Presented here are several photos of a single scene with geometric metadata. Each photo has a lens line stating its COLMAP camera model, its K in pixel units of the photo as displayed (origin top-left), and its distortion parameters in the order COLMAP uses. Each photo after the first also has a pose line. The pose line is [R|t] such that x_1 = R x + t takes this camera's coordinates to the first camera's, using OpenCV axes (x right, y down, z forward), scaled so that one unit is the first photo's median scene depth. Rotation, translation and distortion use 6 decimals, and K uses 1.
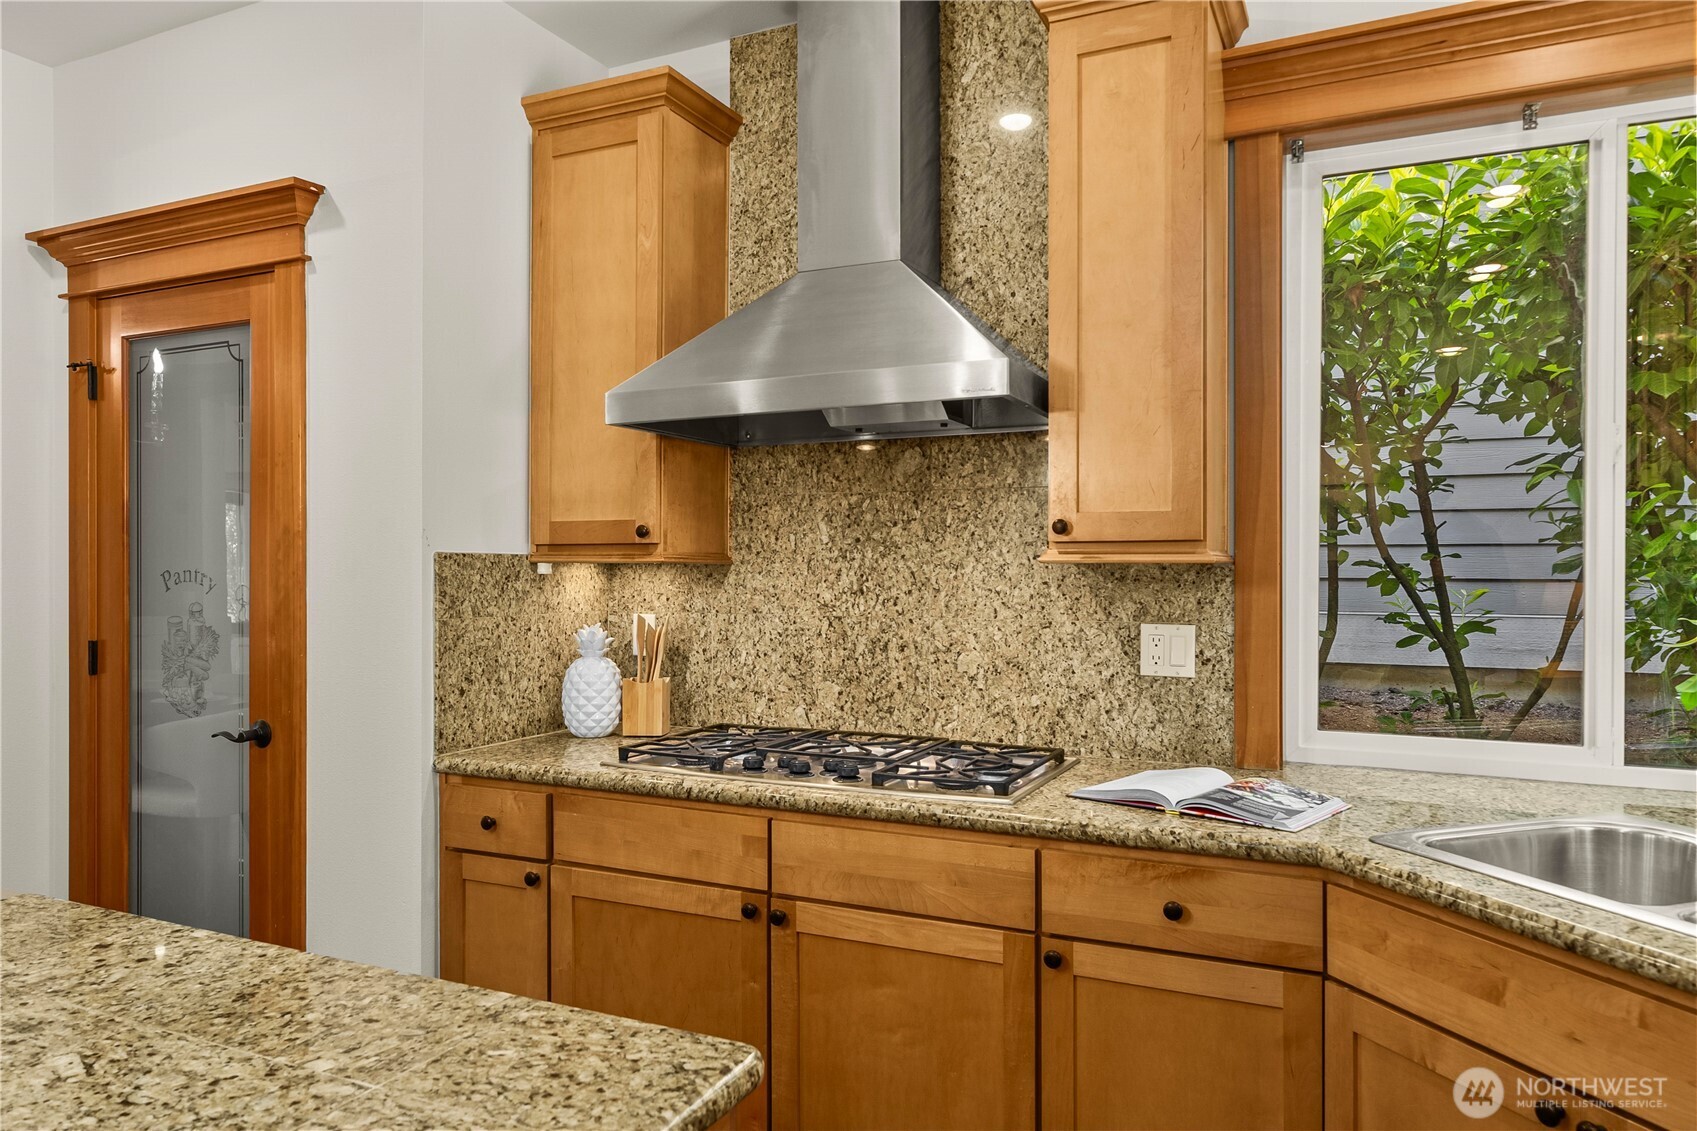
lens RADIAL K [[1138.2, 0, 836.3], [0, 1138.2, 570.3], [0, 0, 1]] dist [0.004537, -0.001263]
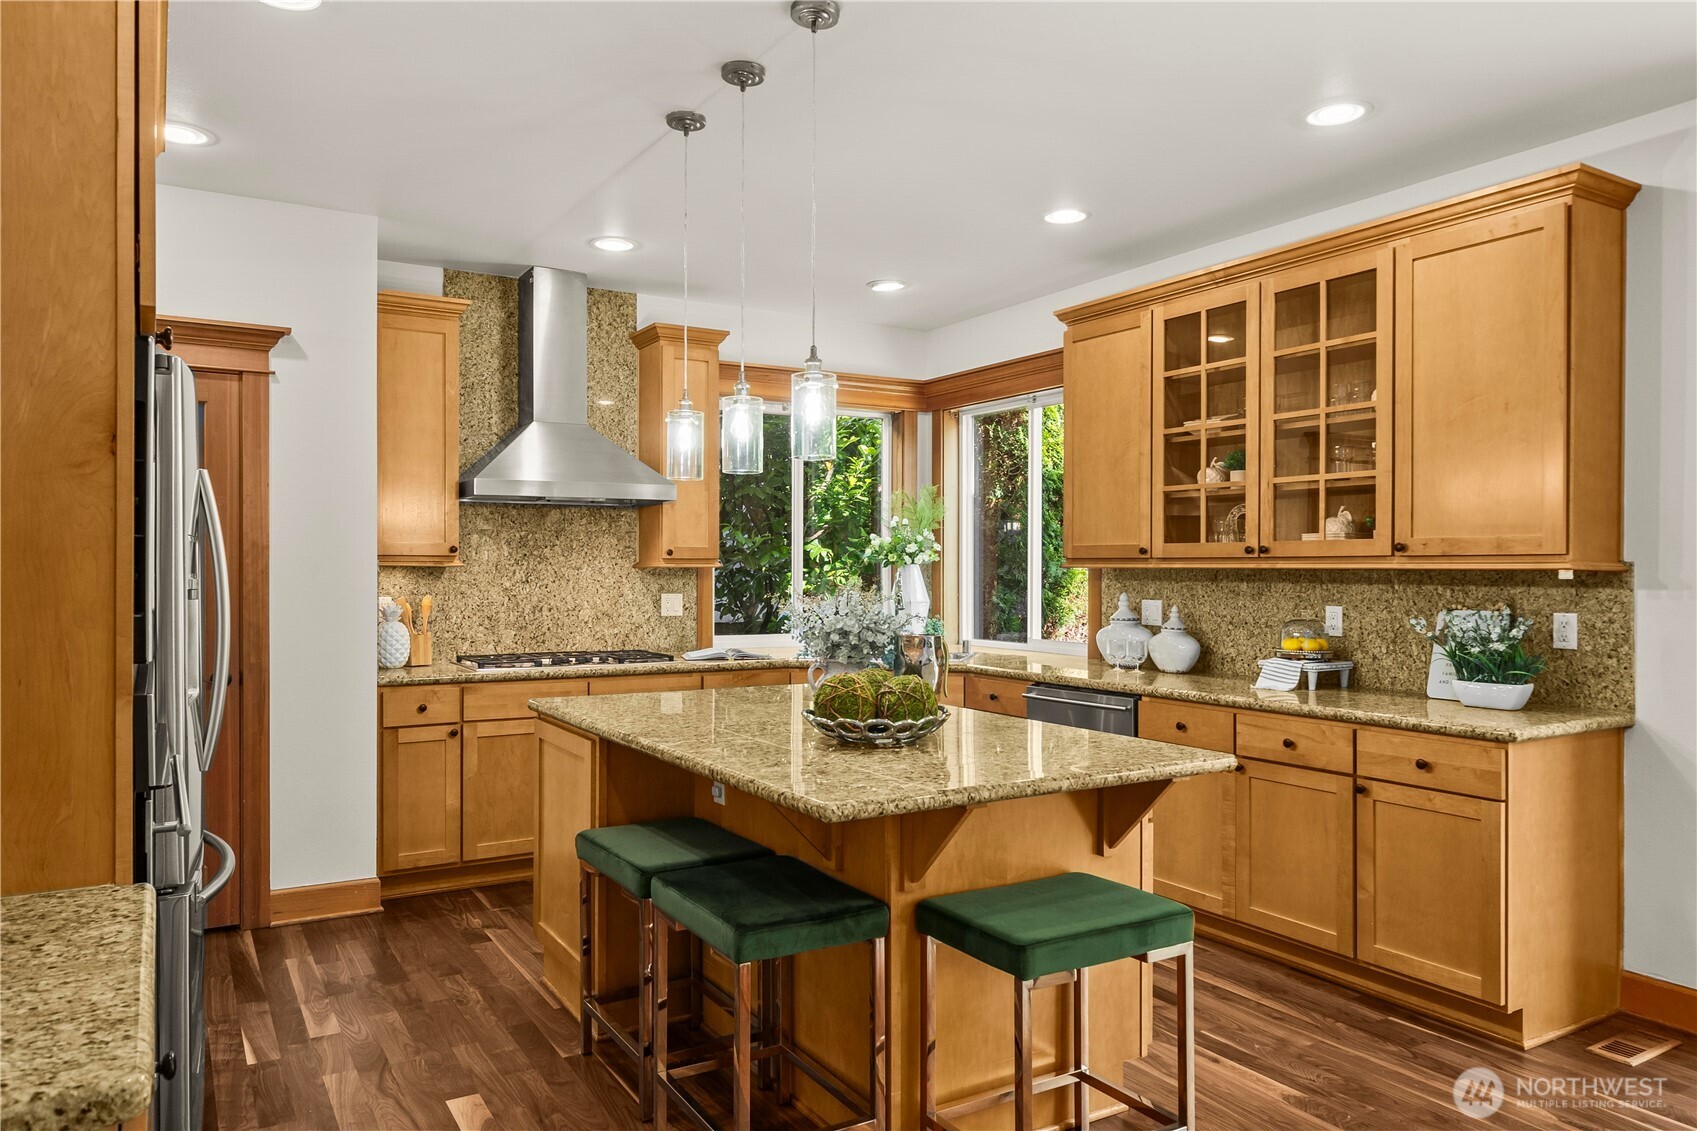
lens RADIAL K [[1138.2, 0, 838.6], [0, 1138.2, 572.1], [0, 0, 1]] dist [0.004537, -0.001263]
pose [[0.553169, -0.000967, 0.833068, -1.343094], [0.001721, 0.999999, 0.000018, 0.003746], [-0.833067, 0.001424, 0.553170, -0.526452]]
